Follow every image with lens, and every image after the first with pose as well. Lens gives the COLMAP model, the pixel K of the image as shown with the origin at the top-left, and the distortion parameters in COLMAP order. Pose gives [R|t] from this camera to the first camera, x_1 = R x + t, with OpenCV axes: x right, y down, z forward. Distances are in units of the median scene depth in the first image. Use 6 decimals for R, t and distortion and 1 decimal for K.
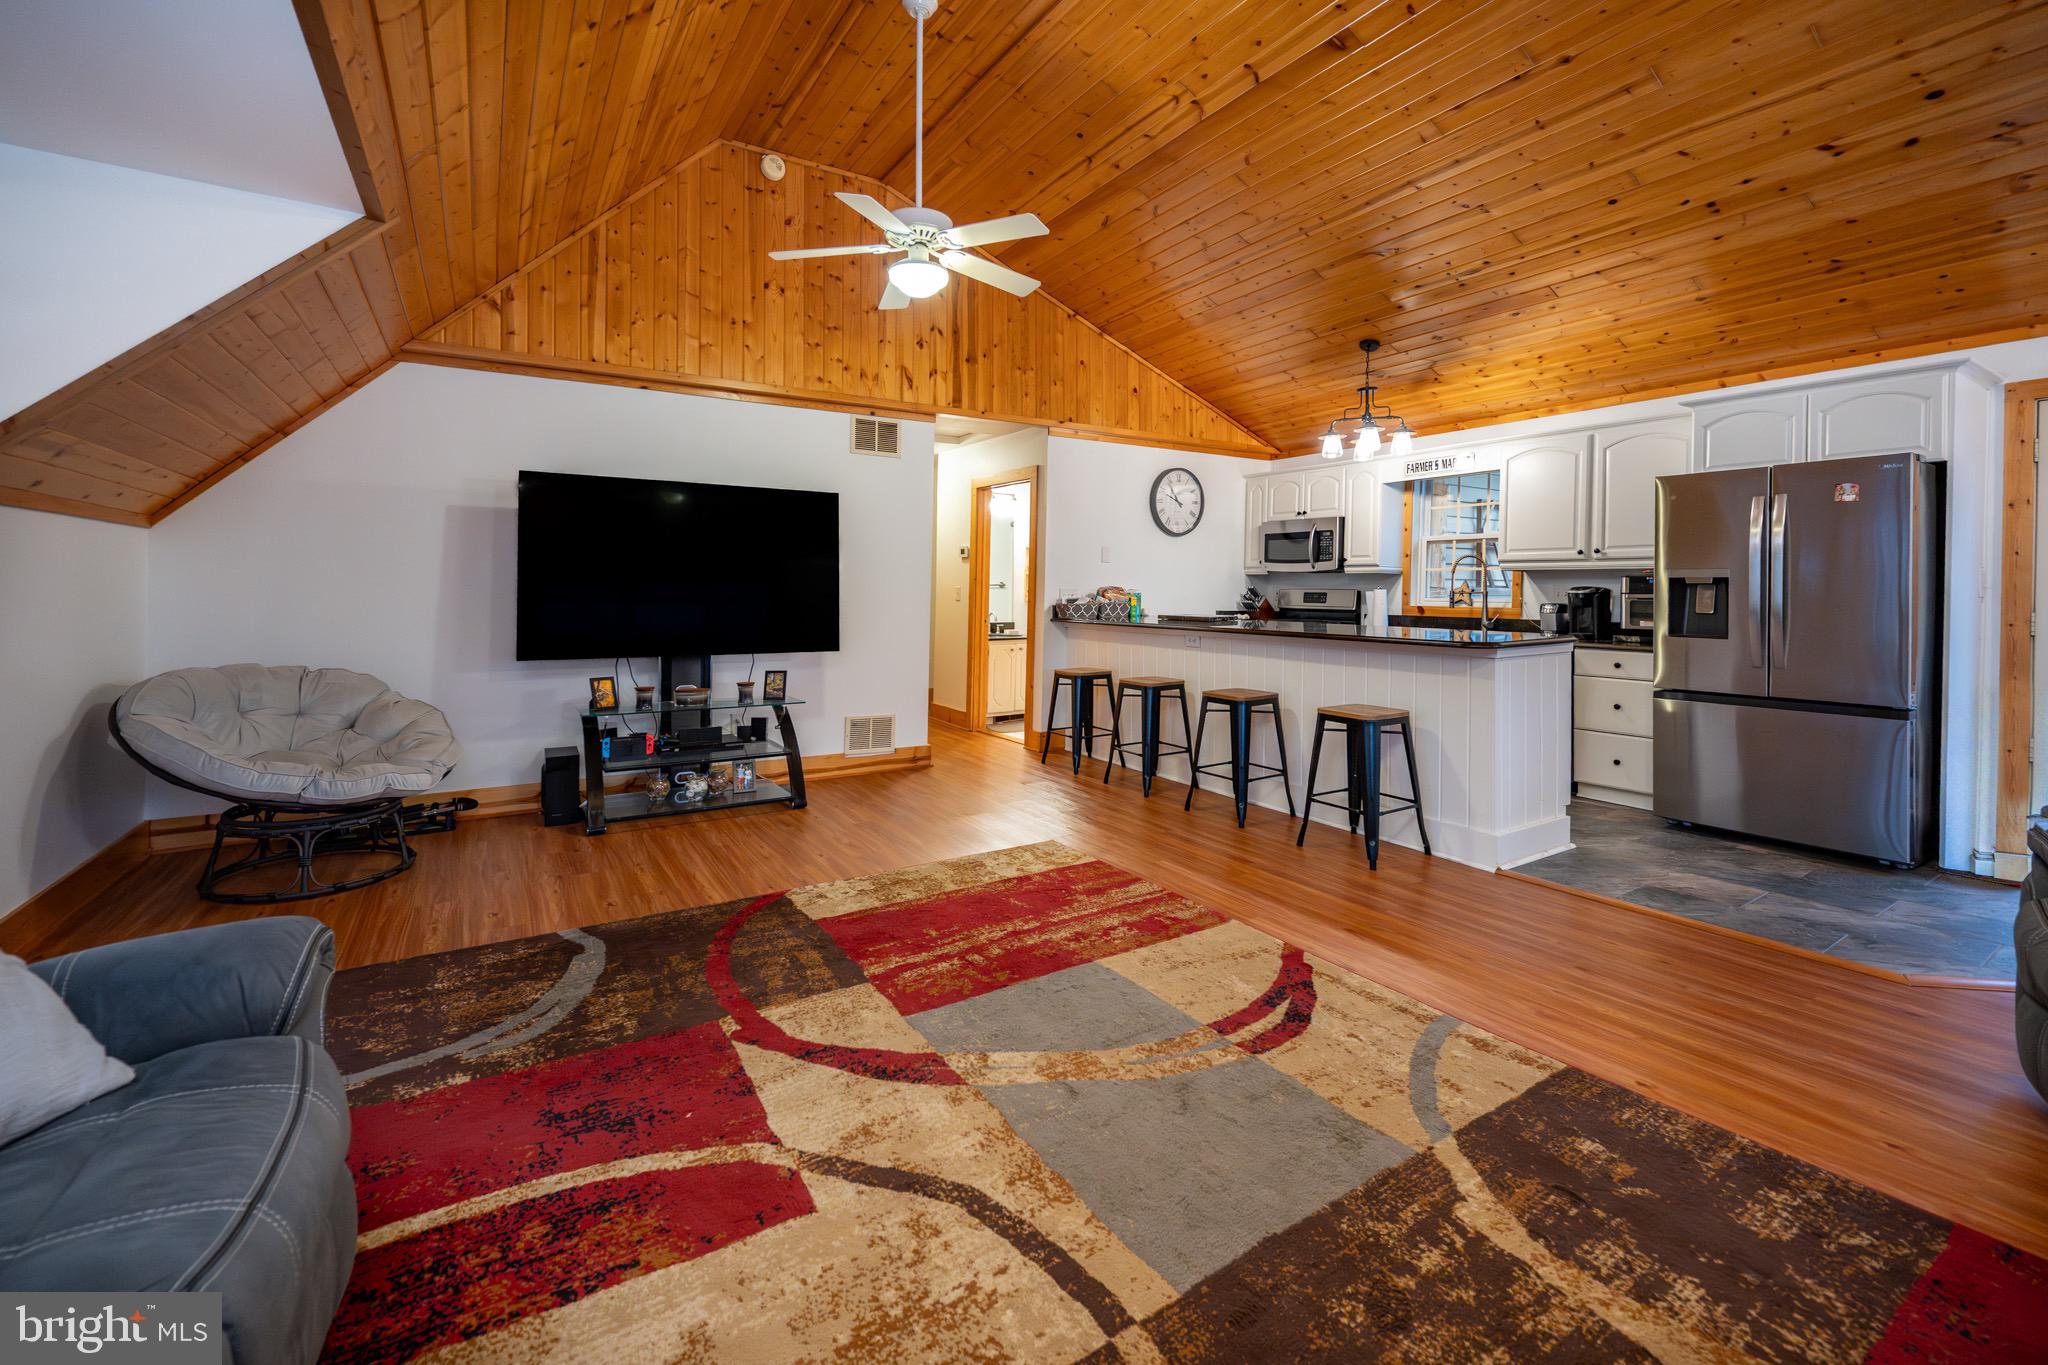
lens RADIAL K [[811.5, 0, 1077.9], [0, 811.5, 606.3], [0, 0, 1]] dist [-0.000803, 0.000102]
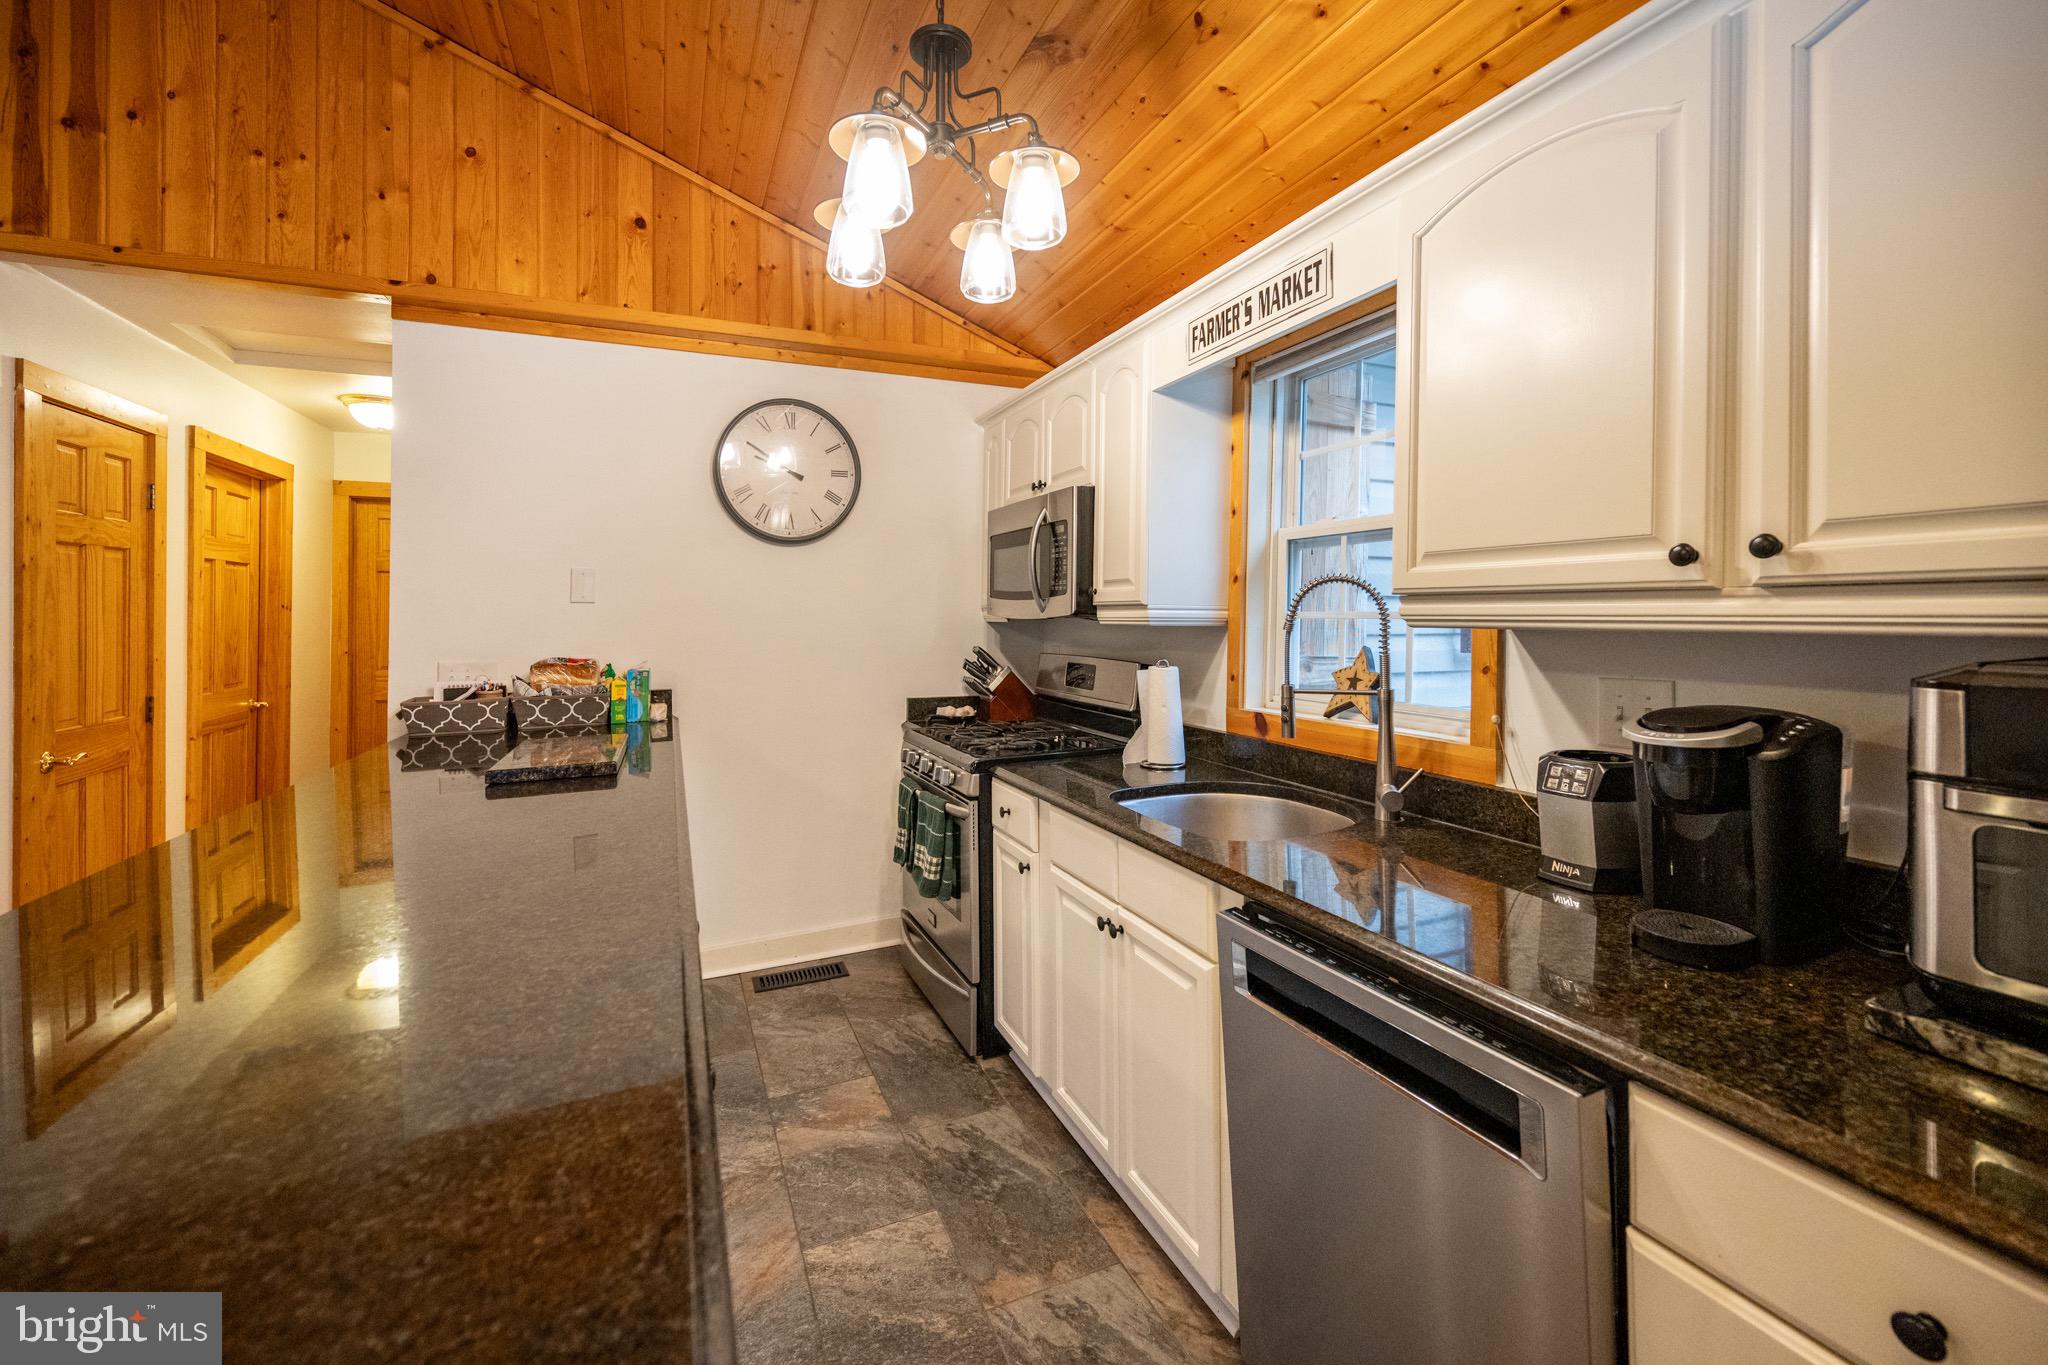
lens RADIAL K [[822.8, 0, 1072.7], [0, 822.8, 622.2], [0, 0, 1]] dist [-0.001837, -0.000053]
pose [[0.987323, -0.006584, -0.158586, 0.402939], [0.004328, 0.999885, -0.014566, -0.037547], [0.158664, 0.013695, 0.987238, 0.618554]]
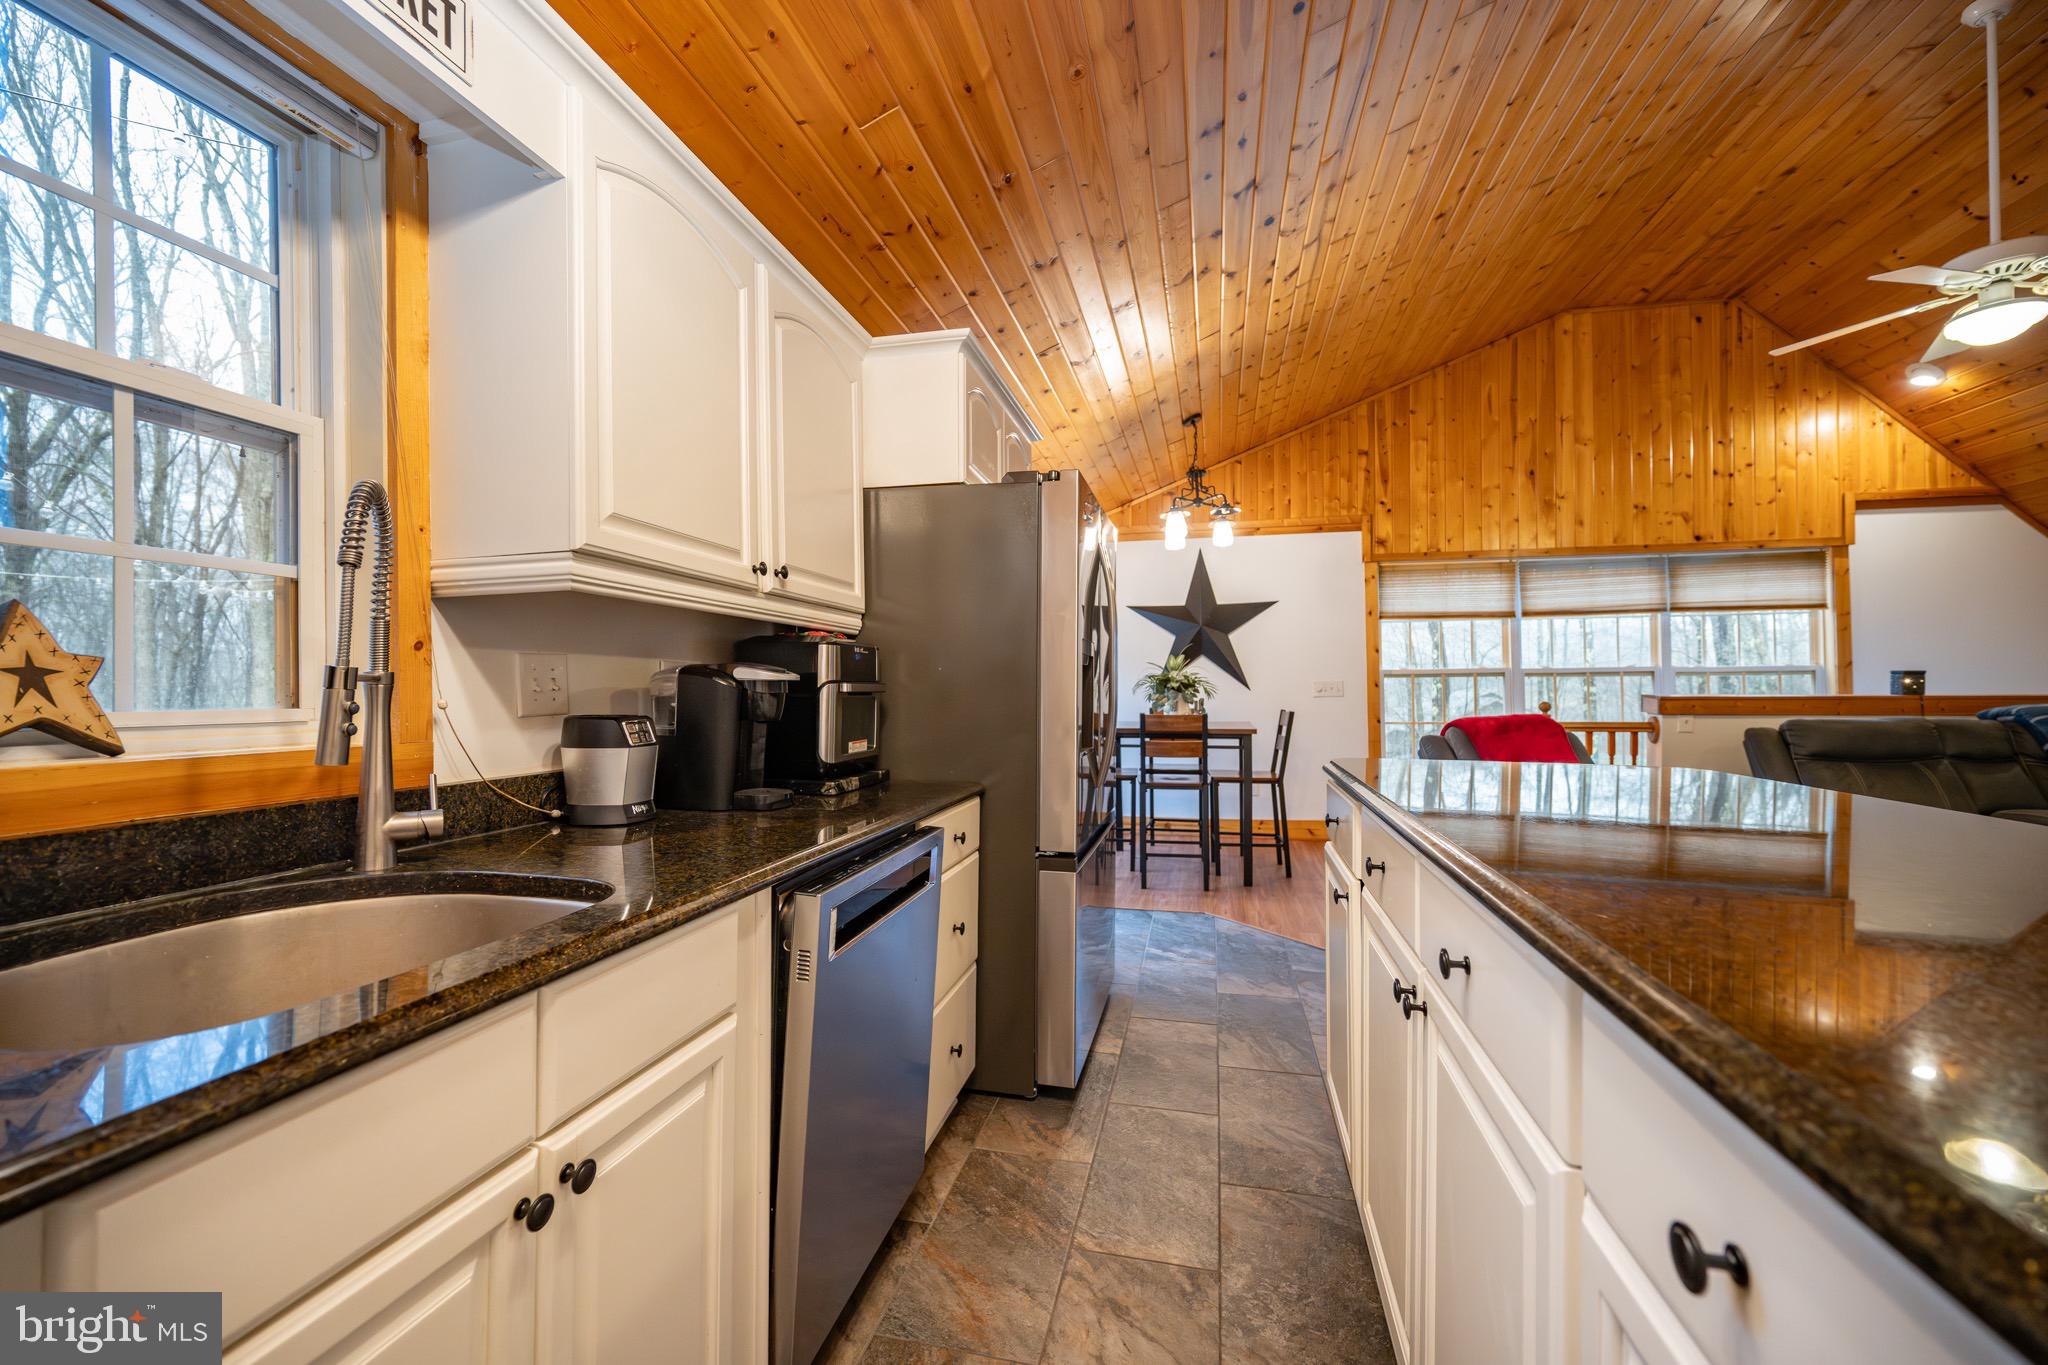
lens RADIAL K [[824.9, 0, 1045.6], [0, 824.9, 671.4], [0, 0, 1]] dist [0.002230, 0.000474]
pose [[-0.675589, 0.011922, 0.737182, 0.213364], [0.013992, 0.999897, -0.003348, -0.014492], [-0.737145, 0.008052, -0.675686, 0.950219]]
